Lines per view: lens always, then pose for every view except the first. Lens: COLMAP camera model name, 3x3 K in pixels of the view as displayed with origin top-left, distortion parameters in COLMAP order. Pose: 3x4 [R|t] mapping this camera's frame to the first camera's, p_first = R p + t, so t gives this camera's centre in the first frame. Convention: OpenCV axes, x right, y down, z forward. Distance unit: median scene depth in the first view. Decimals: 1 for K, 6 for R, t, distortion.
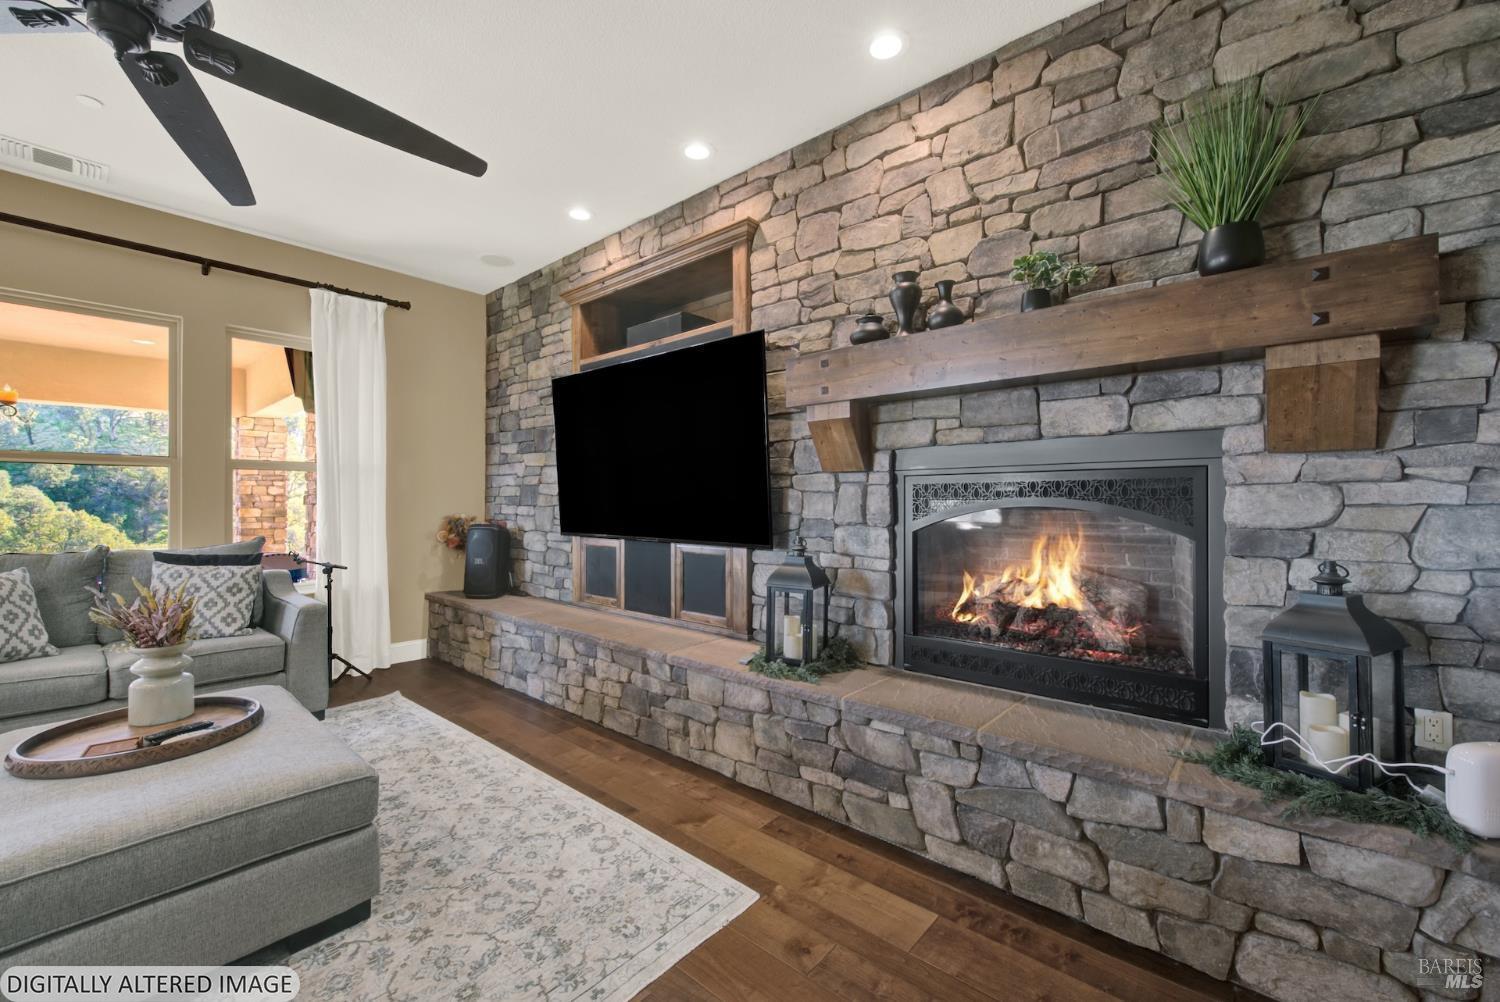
lens RADIAL K [[607.7, 0, 714.4], [0, 607.7, 496.3], [0, 0, 1]] dist [0.002122, -0.001974]
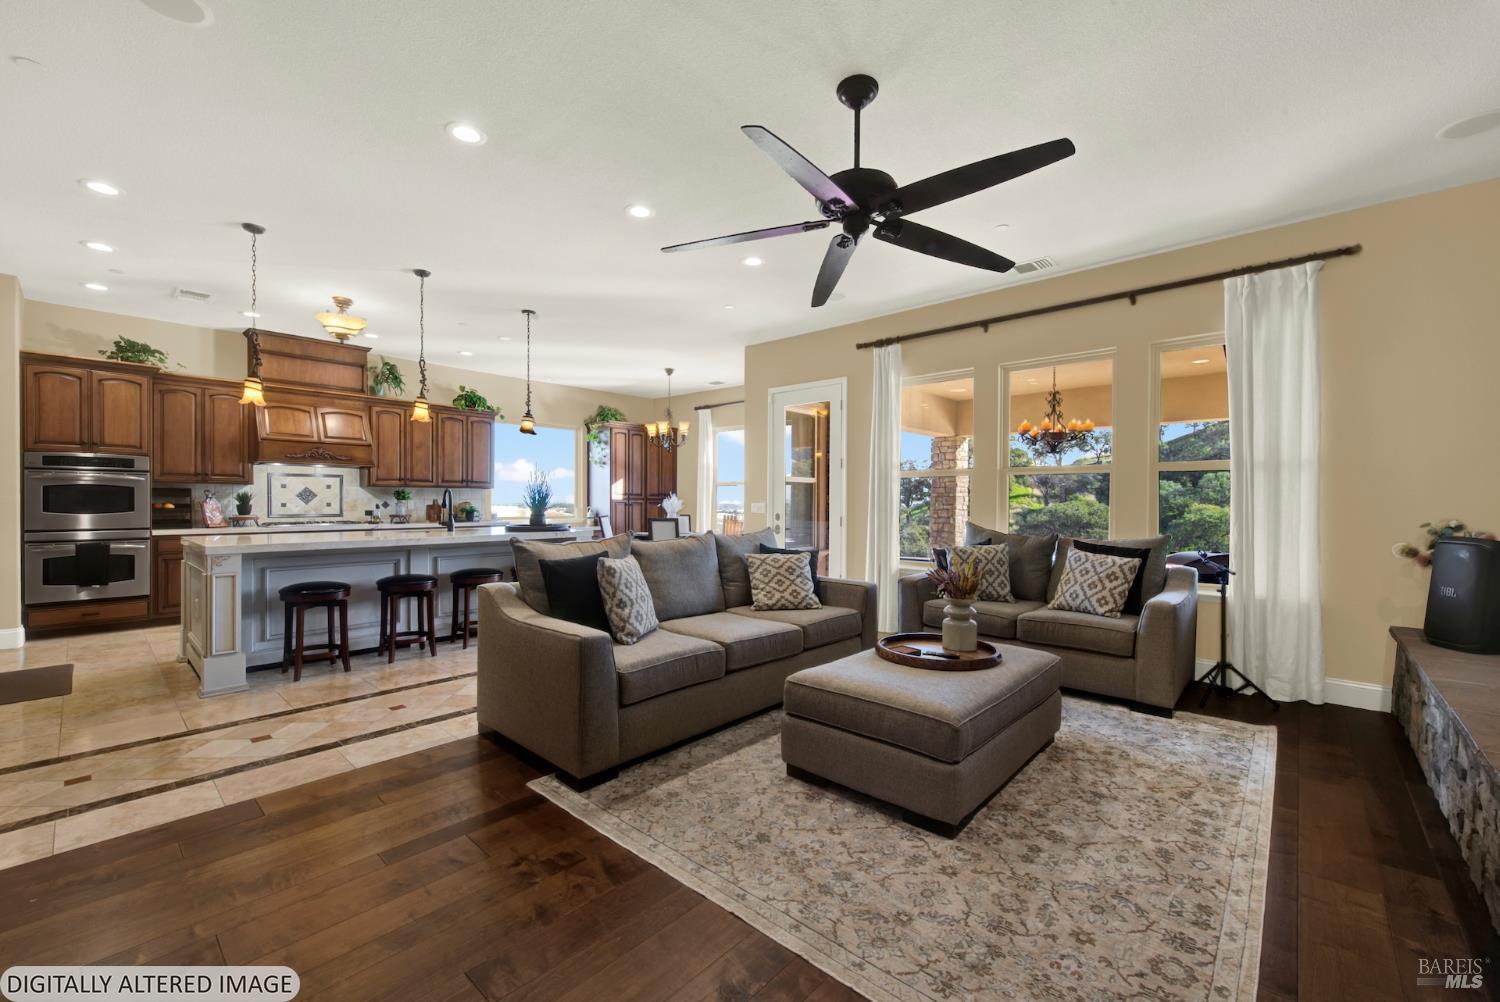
lens RADIAL K [[607.7, 0, 777.1], [0, 607.7, 503.6], [0, 0, 1]] dist [0.002122, -0.001974]
pose [[0.028722, 0.008351, -0.999553, 0.367281], [0.005227, 0.999950, 0.008504, 0.000858], [0.999574, -0.005469, 0.028677, 0.350376]]
